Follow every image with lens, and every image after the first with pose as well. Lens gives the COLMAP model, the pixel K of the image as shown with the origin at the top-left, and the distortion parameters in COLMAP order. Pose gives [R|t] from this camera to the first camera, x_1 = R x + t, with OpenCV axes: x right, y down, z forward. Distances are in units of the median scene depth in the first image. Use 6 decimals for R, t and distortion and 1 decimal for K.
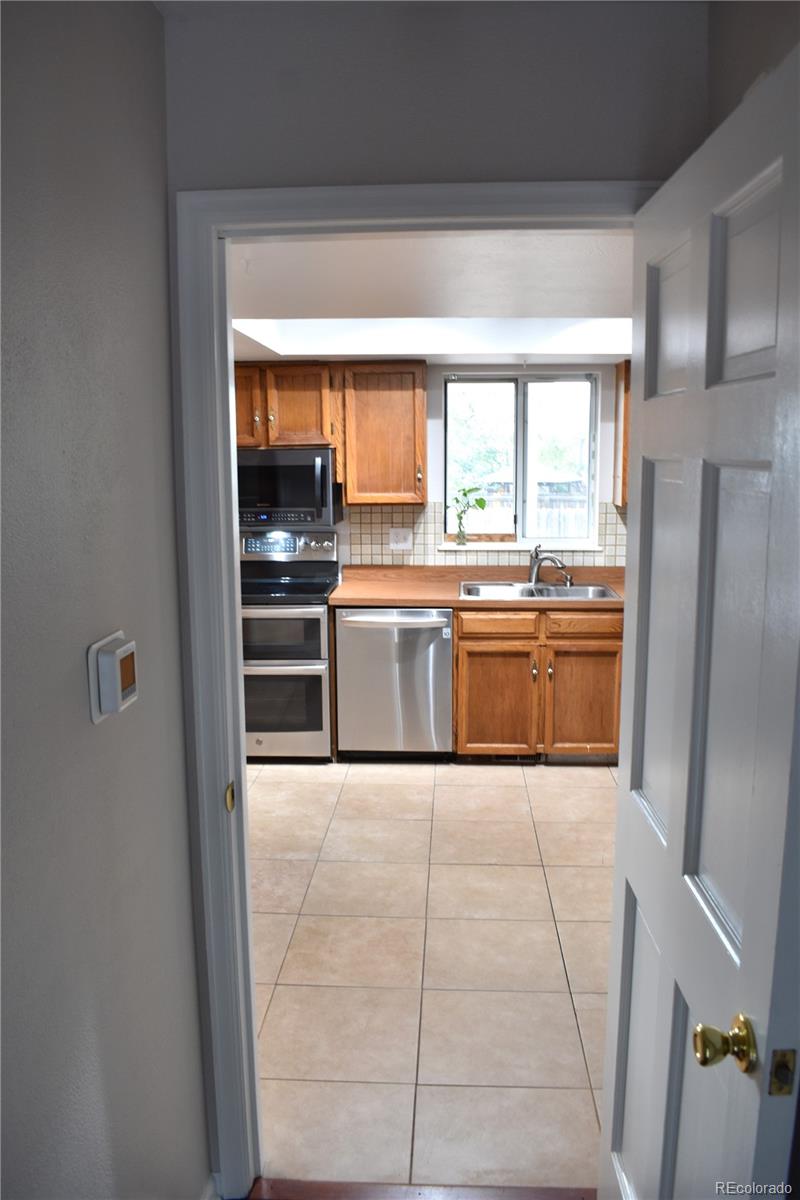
lens RADIAL K [[934.8, 0, 400.0], [0, 934.8, 600.0], [0, 0, 1]] dist [-0.097553, 0.015884]
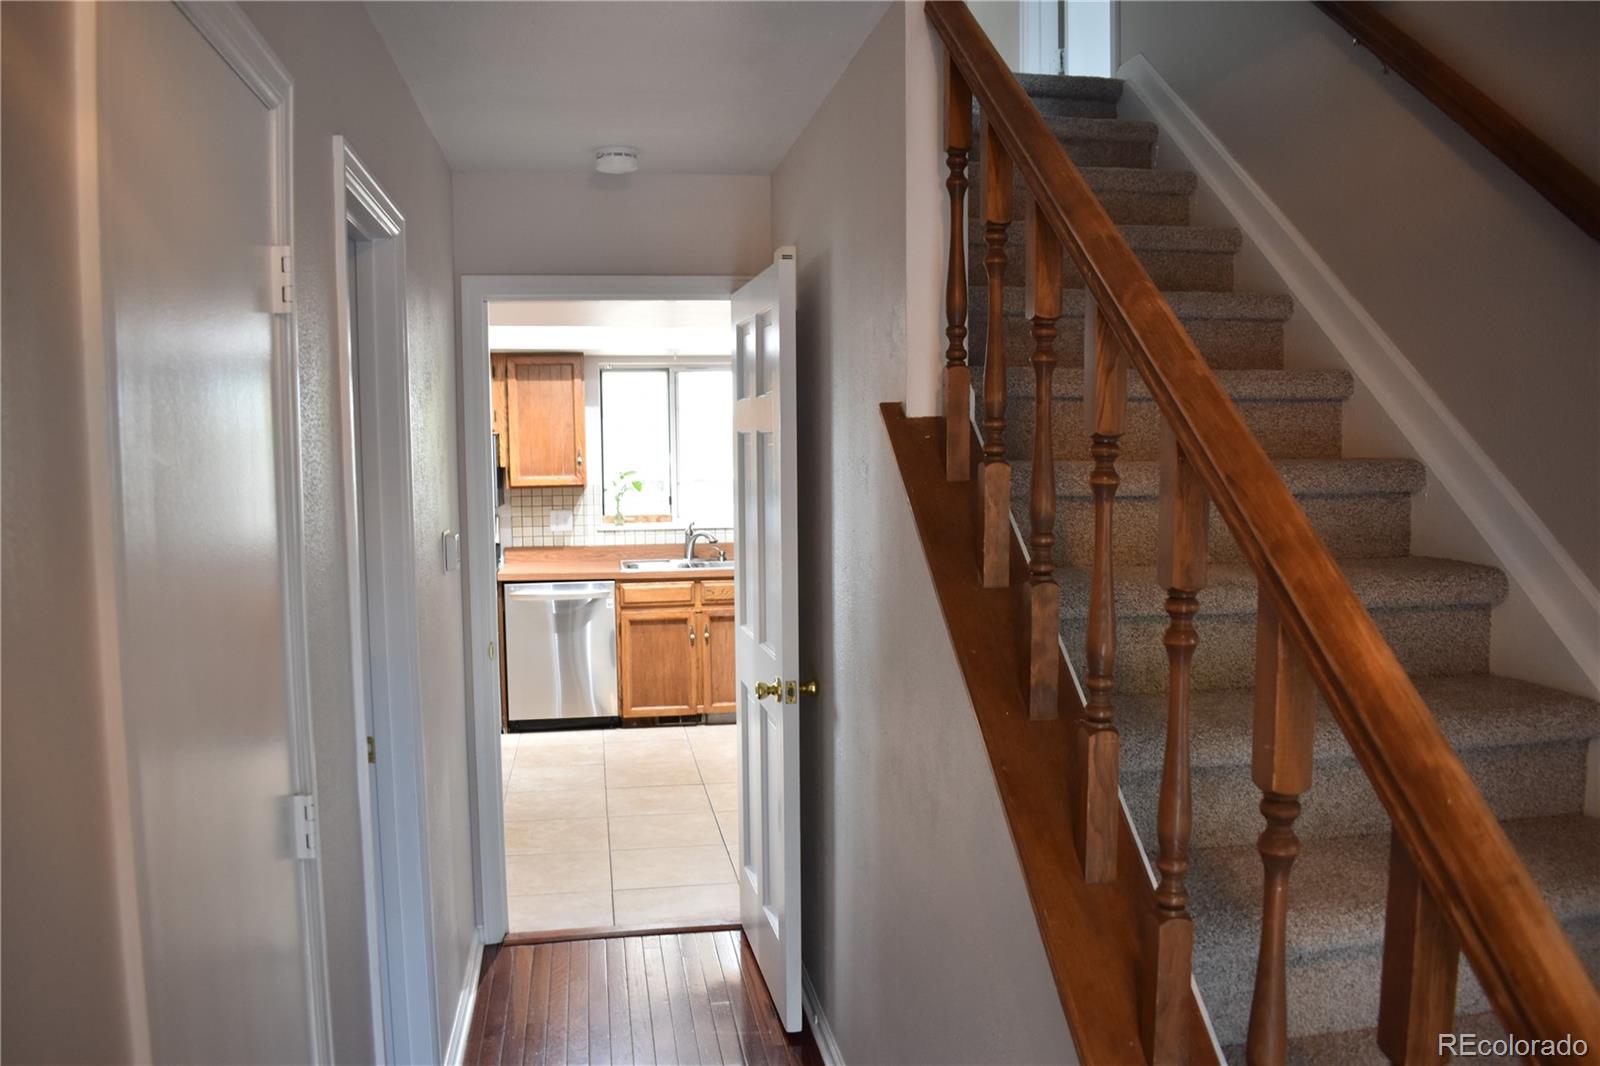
lens RADIAL K [[1246.4, 0, 802.3], [0, 1246.4, 538.6], [0, 0, 1]] dist [-0.097553, 0.015884]
pose [[0.974476, -0.022293, 0.223384, -0.050598], [0.040316, 0.996258, -0.076447, 0.076806], [-0.220844, 0.083502, 0.971728, -0.434413]]
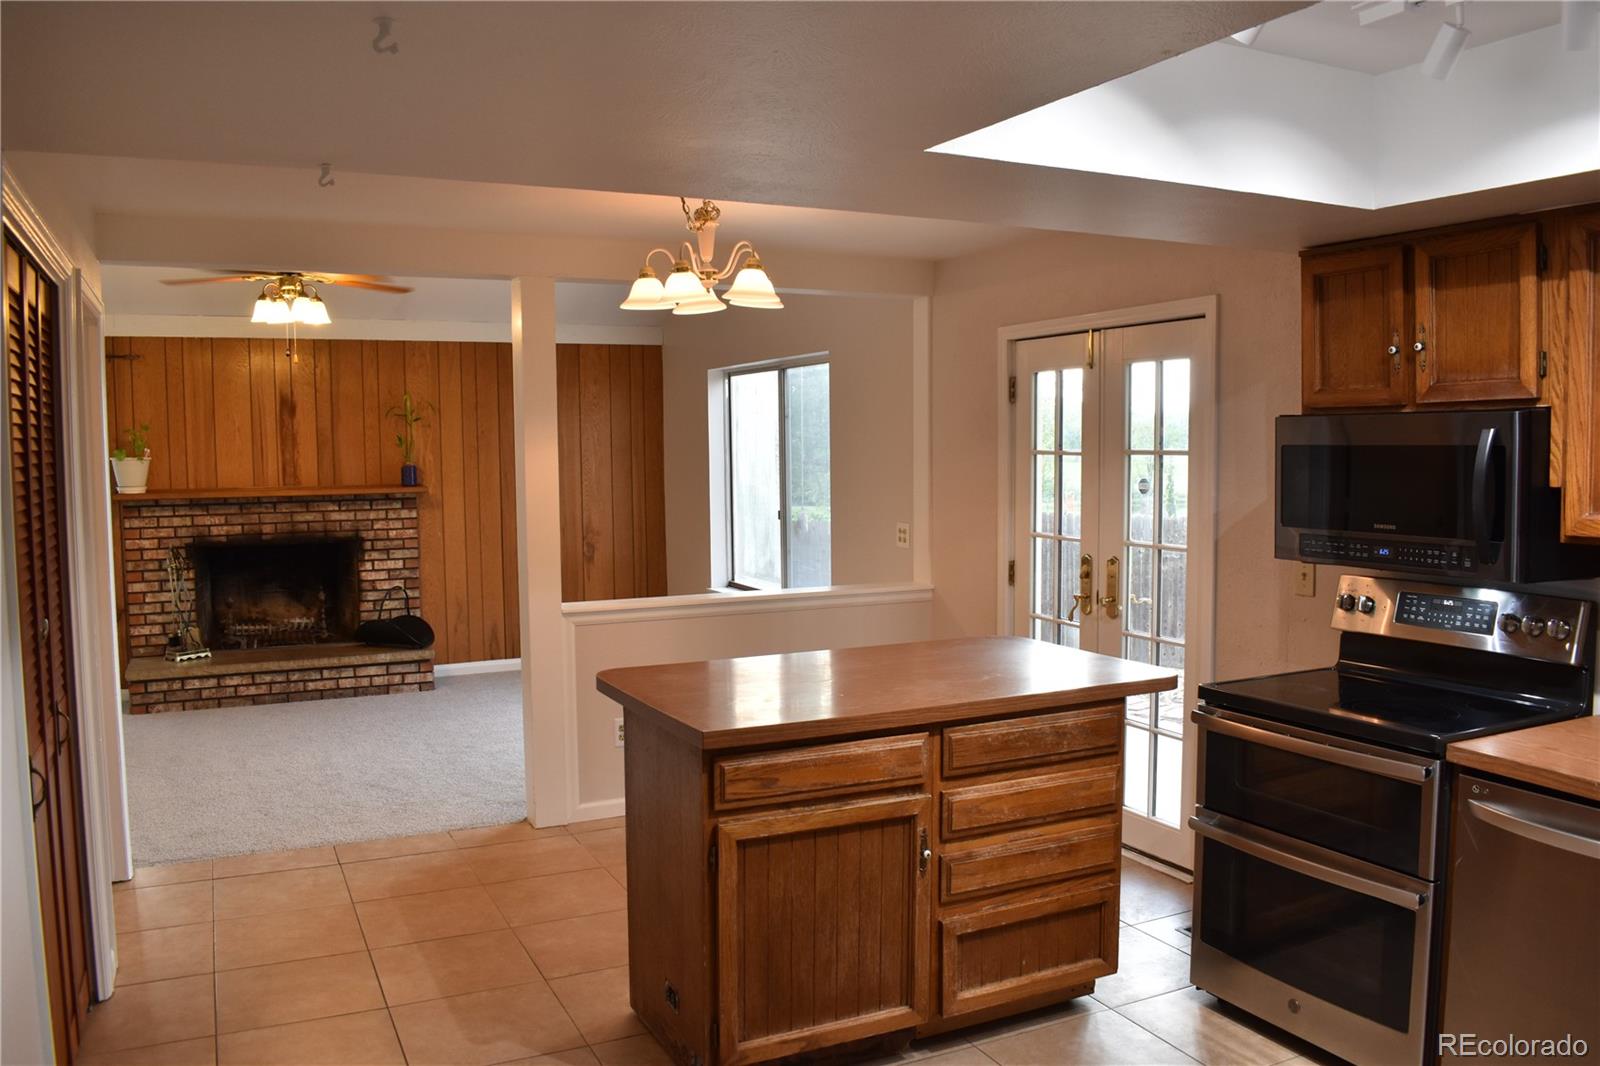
lens RADIAL K [[1233.6, 0, 800.0], [0, 1233.6, 533.0], [0, 0, 1]] dist [-0.098020, -0.000065]
pose [[0.484130, 0.065254, -0.872560, 0.251491], [-0.132271, 0.991213, 0.000739, -0.059520], [0.864941, 0.115056, 0.488507, 0.436219]]
